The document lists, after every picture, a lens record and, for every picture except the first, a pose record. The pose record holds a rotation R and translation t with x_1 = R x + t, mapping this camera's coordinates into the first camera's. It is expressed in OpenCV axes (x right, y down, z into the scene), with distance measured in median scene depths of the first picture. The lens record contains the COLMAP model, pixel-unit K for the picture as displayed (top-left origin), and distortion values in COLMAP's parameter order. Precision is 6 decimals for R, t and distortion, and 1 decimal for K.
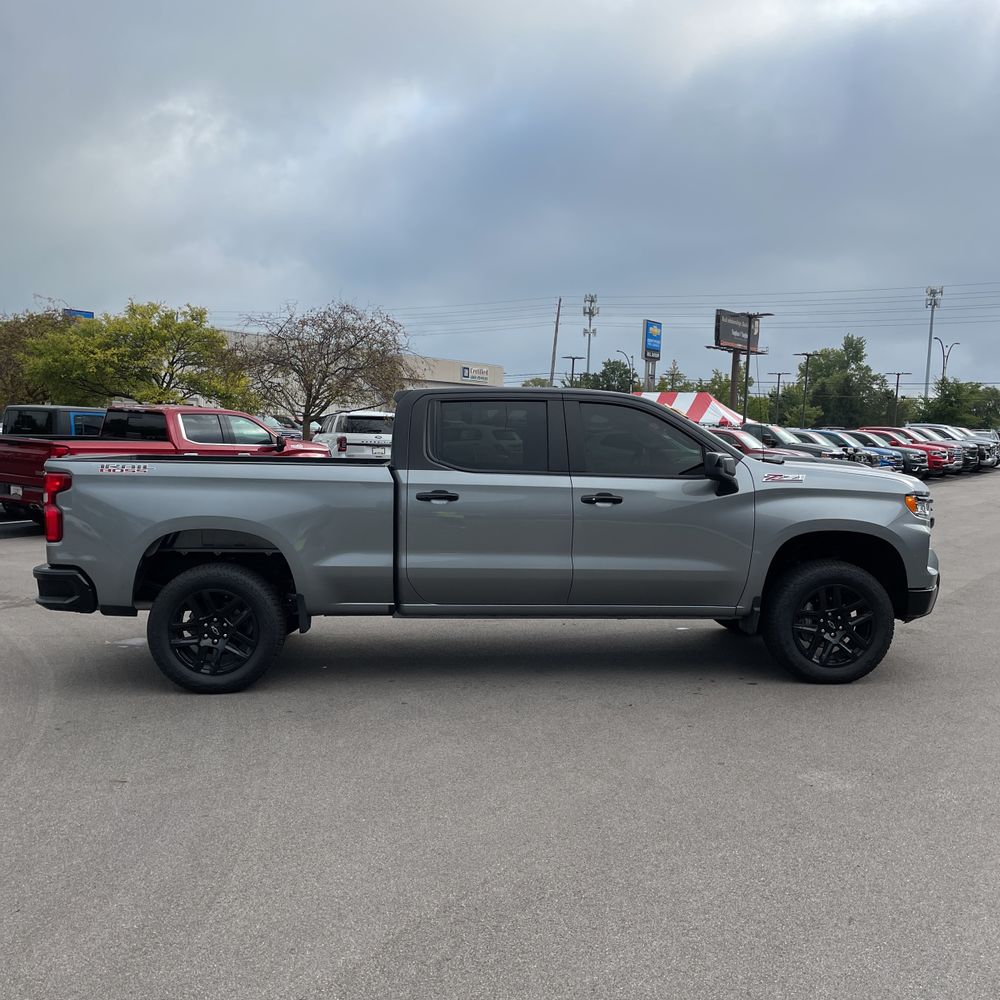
lens RADIAL K [[991.8, 0, 510.9], [0, 991.8, 517.3], [0, 0, 1]] dist [0.109646, -0.144265]
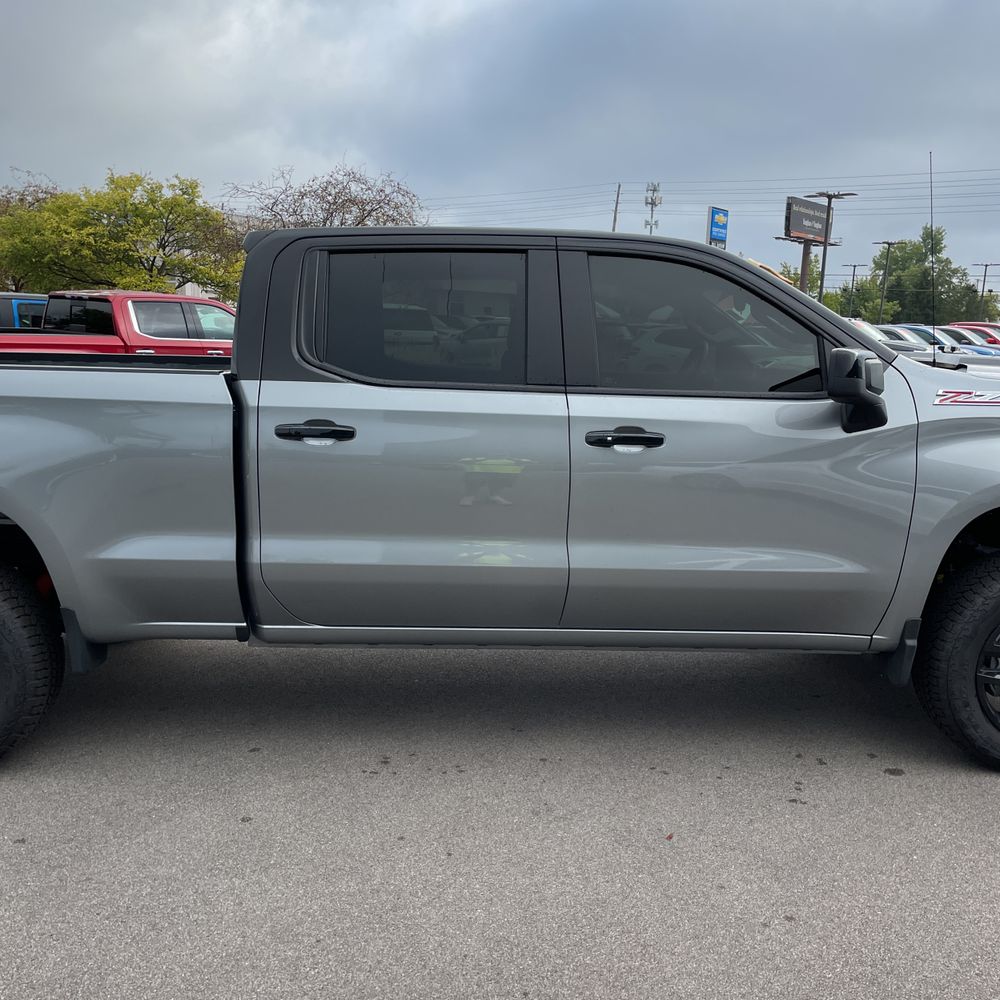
lens RADIAL K [[997.8, 0, 513.7], [0, 997.8, 519.5], [0, 0, 1]] dist [0.087906, -0.097852]
pose [[0.998576, 0.011037, -0.052202, 0.022378], [-0.005721, 0.994879, 0.100910, -0.010573], [0.053048, -0.100468, 0.993525, 0.170170]]
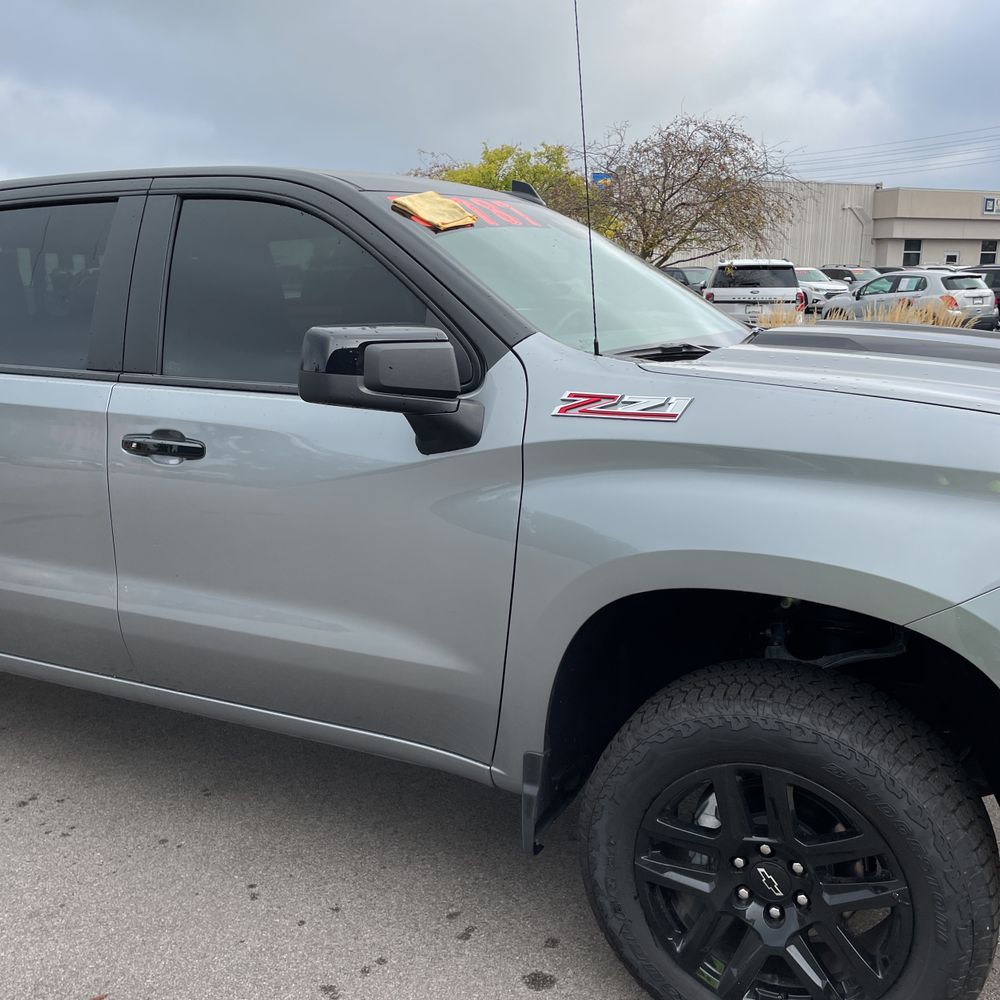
lens RADIAL K [[999.3, 0, 495.1], [0, 999.3, 499.9], [0, 0, 1]] dist [0.087420, -0.114563]
pose [[0.862821, 0.081831, -0.498843, 0.149990], [-0.020932, 0.991748, 0.126482, -0.018517], [0.505076, -0.098690, 0.857414, 0.266685]]
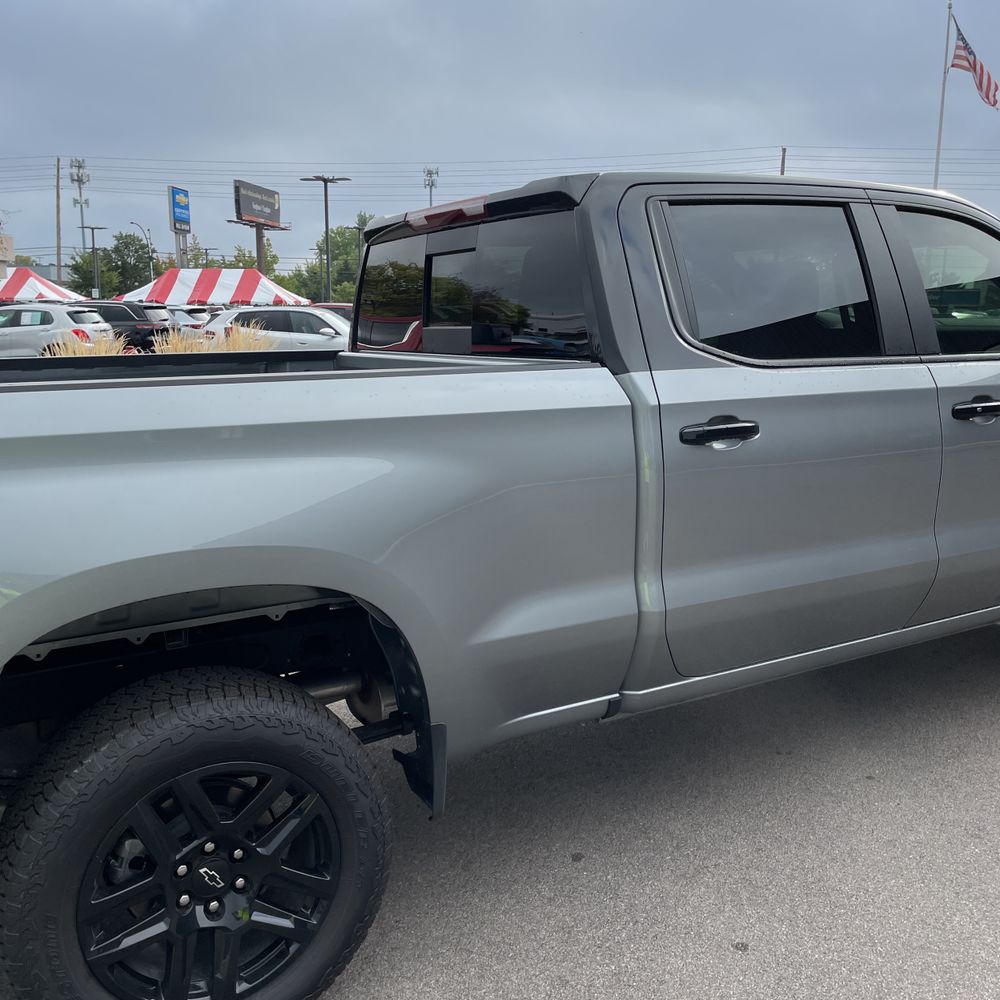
lens RADIAL K [[999.3, 0, 495.1], [0, 999.3, 499.9], [0, 0, 1]] dist [0.087420, -0.114563]
pose [[0.897994, -0.109293, 0.426217, -0.124993], [0.066908, 0.991313, 0.113229, -0.016978], [-0.434890, -0.073162, 0.897507, 0.241487]]
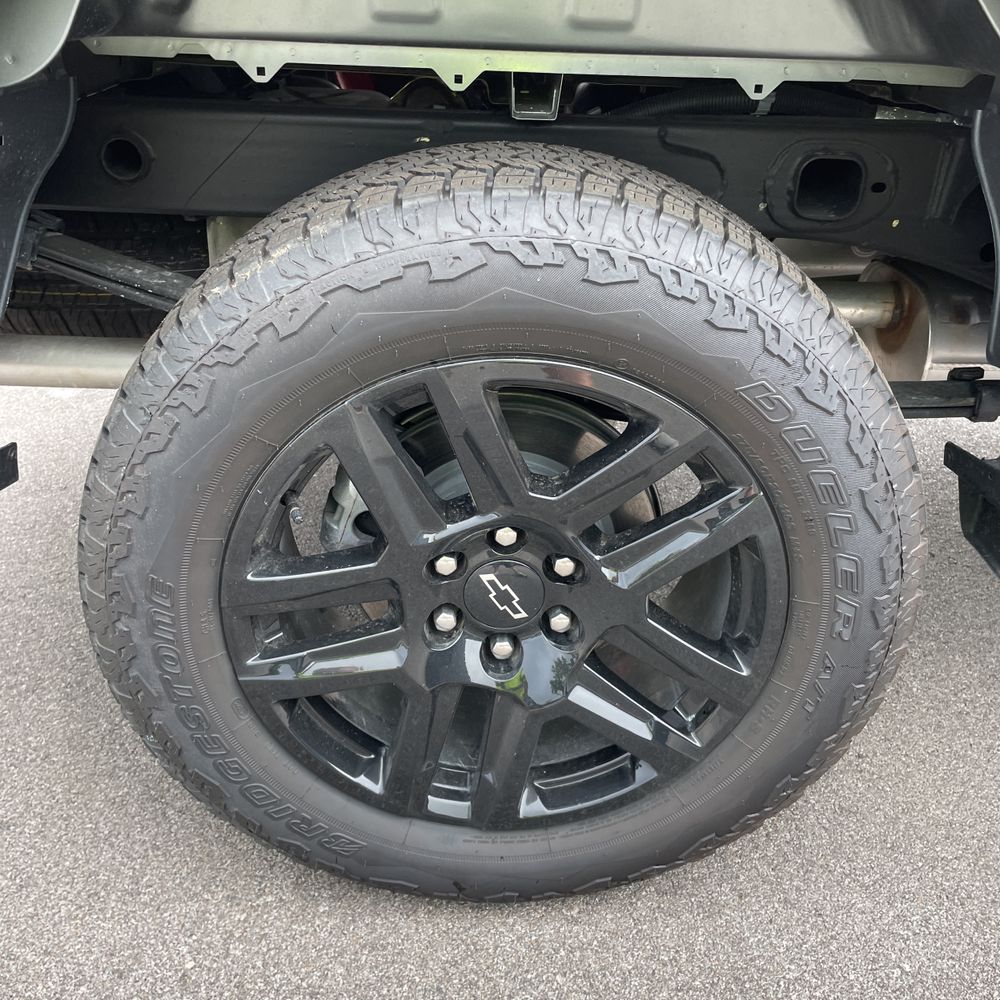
lens RADIAL K [[999.3, 0, 495.1], [0, 999.3, 499.9], [0, 0, 1]] dist [0.087420, -0.114563]
pose [[0.998808, 0.035315, -0.033694, -0.106866], [-0.018899, 0.916265, 0.400126, 0.012590], [0.045003, -0.399012, 0.915841, 0.314391]]
